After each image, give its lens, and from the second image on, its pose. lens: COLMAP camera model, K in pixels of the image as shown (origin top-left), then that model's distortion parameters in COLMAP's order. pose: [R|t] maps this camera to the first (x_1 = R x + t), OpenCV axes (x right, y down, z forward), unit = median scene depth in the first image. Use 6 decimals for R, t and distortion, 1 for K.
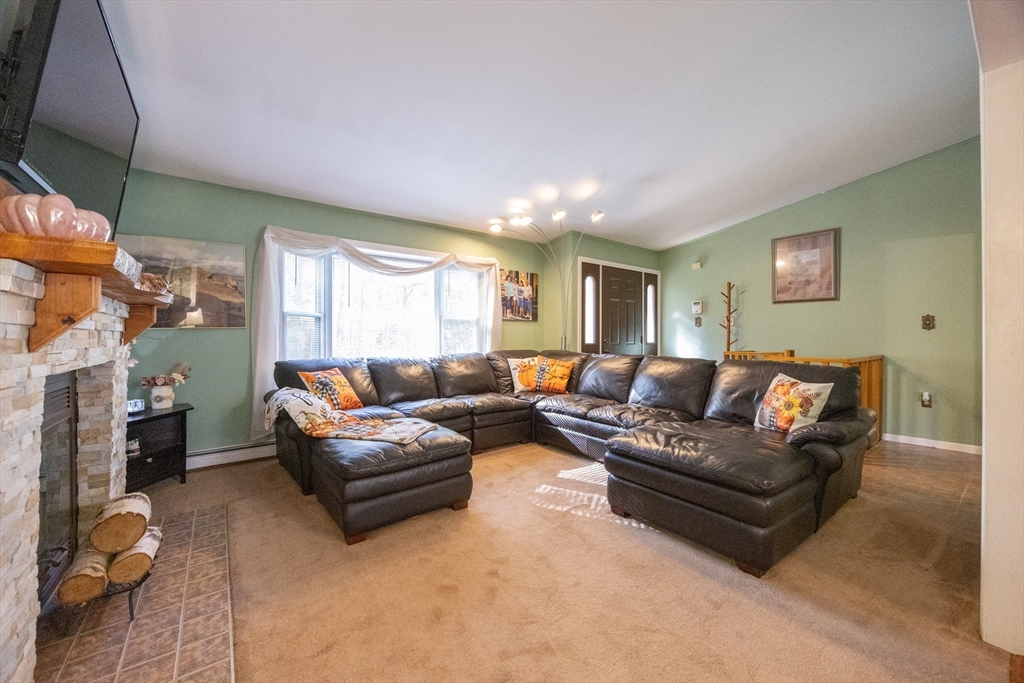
lens RADIAL K [[393.5, 0, 505.7], [0, 393.5, 336.3], [0, 0, 1]] dist [-0.005200, 0.000006]
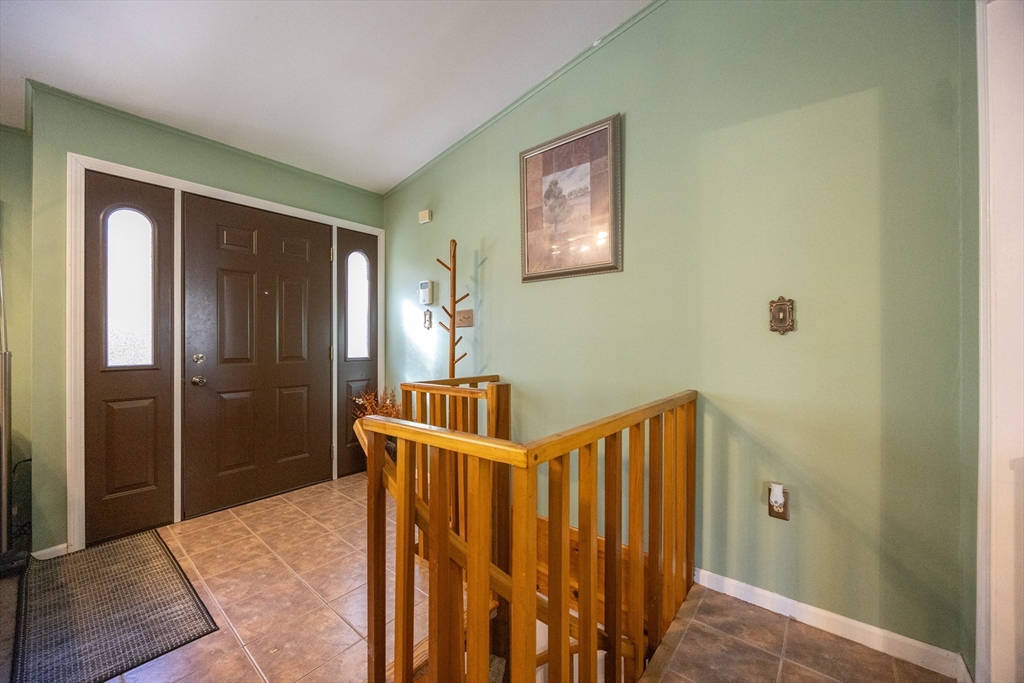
lens RADIAL K [[393.5, 0, 509.3], [0, 393.5, 343.0], [0, 0, 1]] dist [-0.005200, 0.000006]
pose [[0.972006, -0.005746, 0.234884, 0.659481], [0.004605, 0.999975, 0.005408, -0.009707], [-0.234909, -0.004175, 0.972008, 0.623331]]
